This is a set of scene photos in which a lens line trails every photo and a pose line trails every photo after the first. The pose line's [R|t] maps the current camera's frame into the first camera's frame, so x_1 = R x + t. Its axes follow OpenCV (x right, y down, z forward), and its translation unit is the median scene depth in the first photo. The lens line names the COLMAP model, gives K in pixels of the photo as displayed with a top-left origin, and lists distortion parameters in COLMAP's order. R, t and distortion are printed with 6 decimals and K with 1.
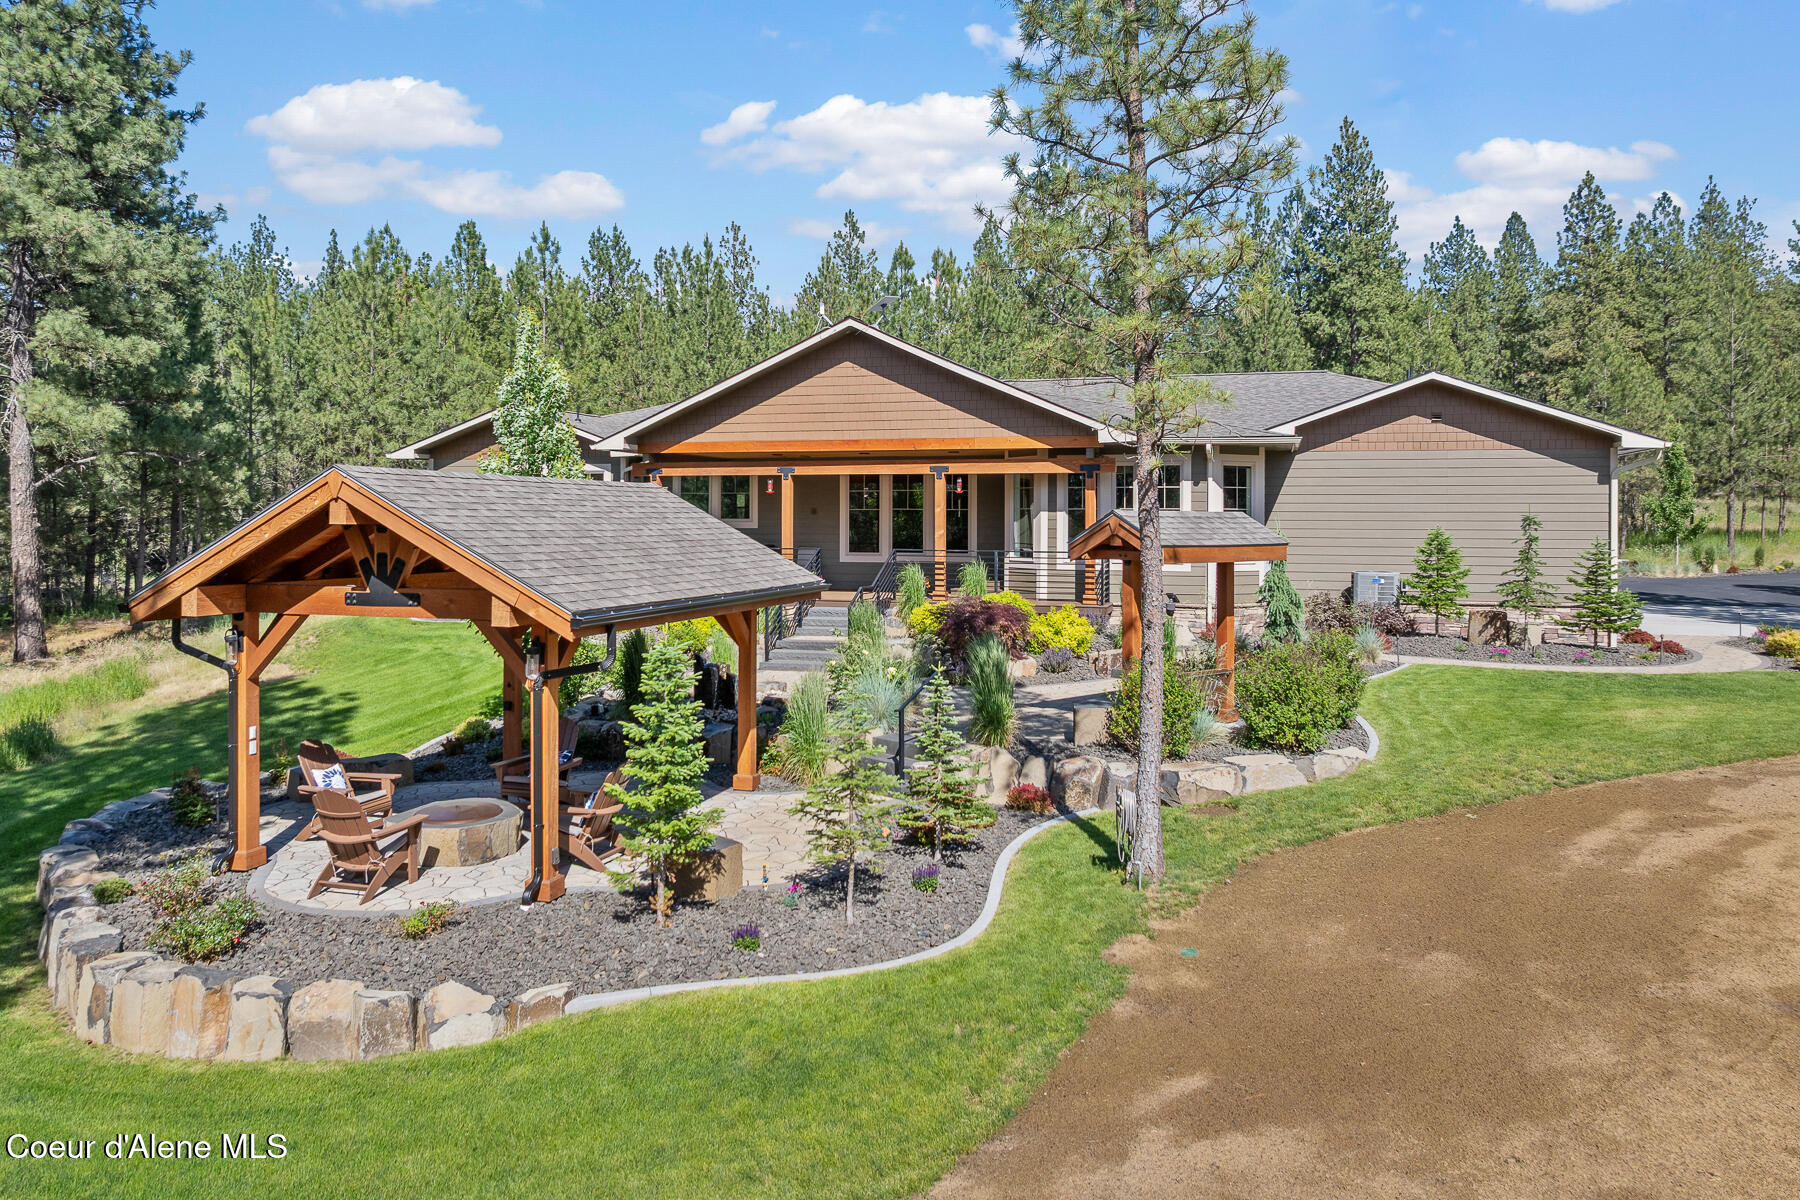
lens RADIAL K [[1266.3, 0, 888.7], [0, 1266.3, 543.4], [0, 0, 1]] dist [-0.023488, 0.009370]
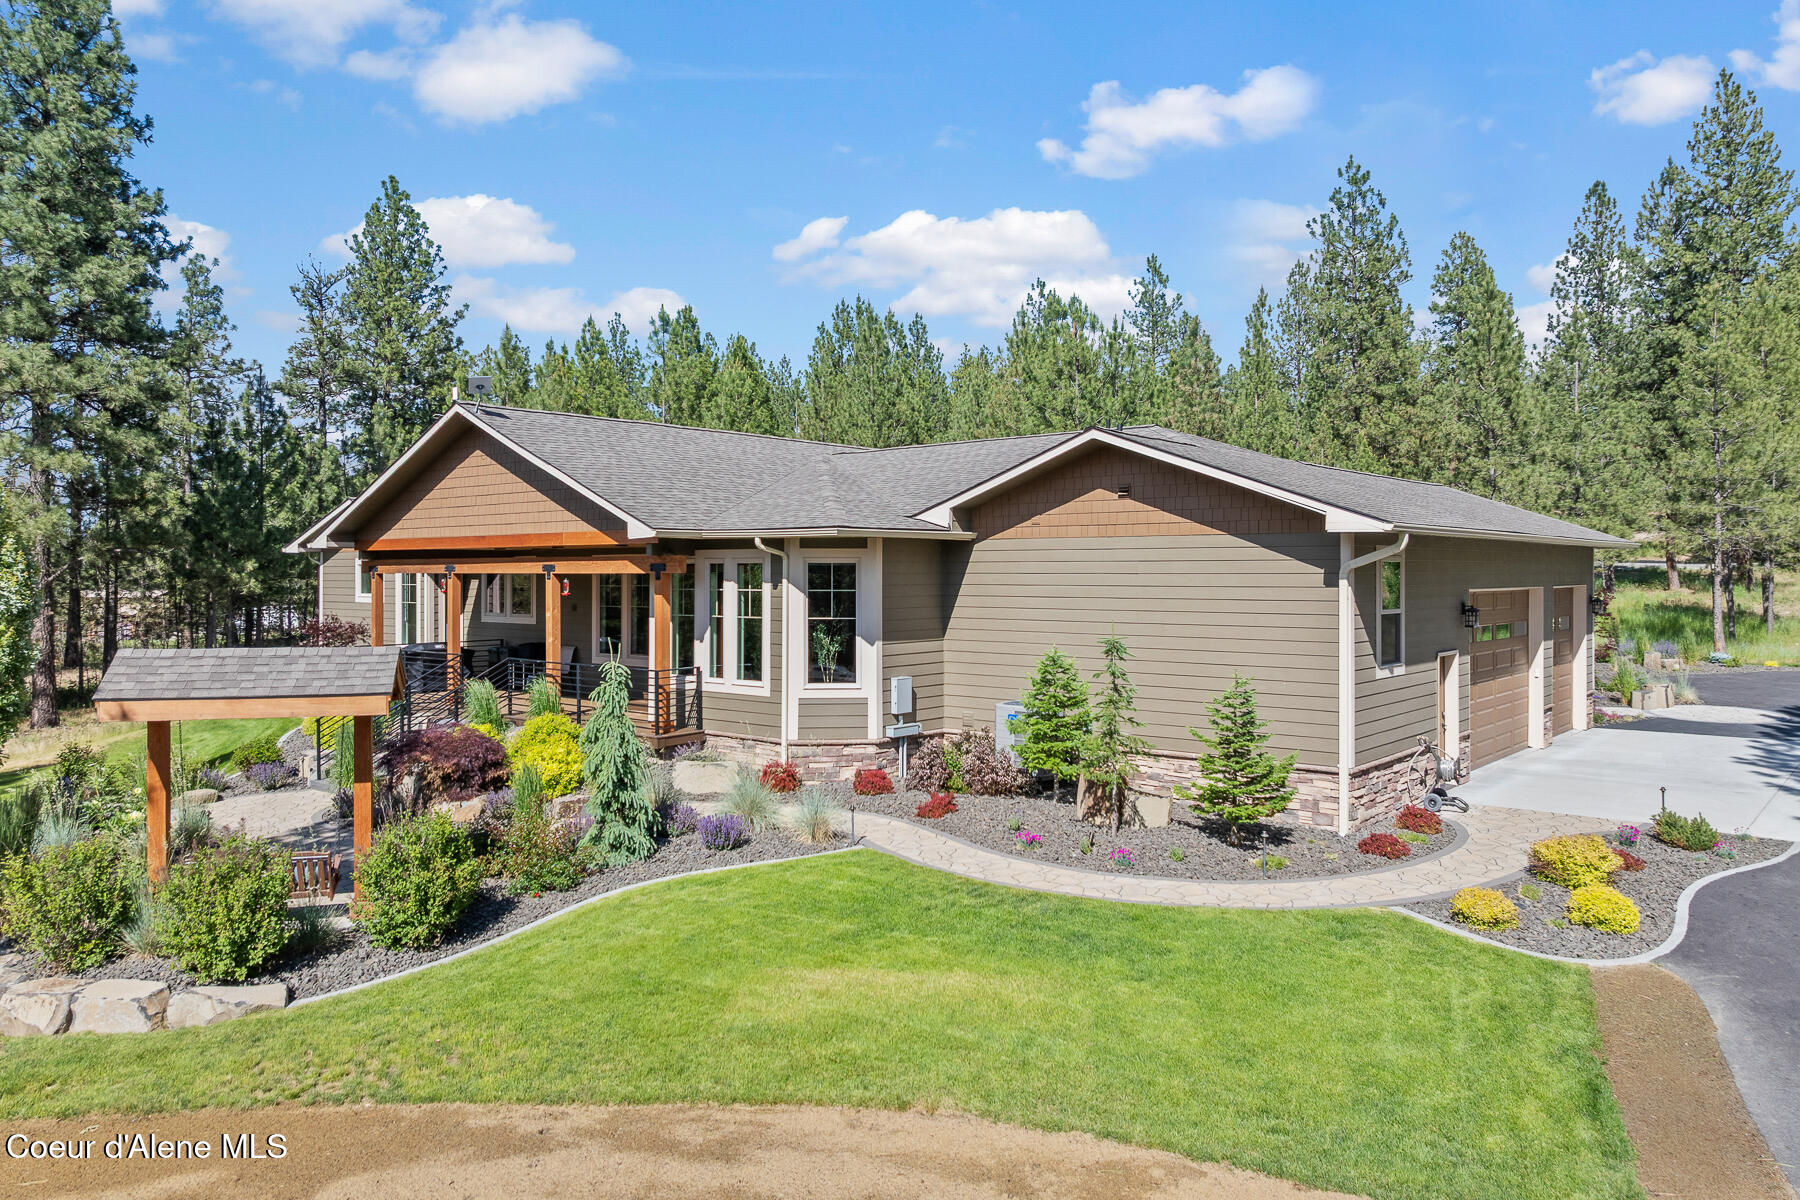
lens RADIAL K [[1266.3, 0, 843.3], [0, 1266.3, 577.4], [0, 0, 1]] dist [-0.023488, 0.009370]
pose [[0.914029, -0.004280, -0.405625, 0.580514], [-0.003494, 0.999824, -0.018421, -0.037036], [0.405633, 0.018254, 0.913854, 0.281522]]
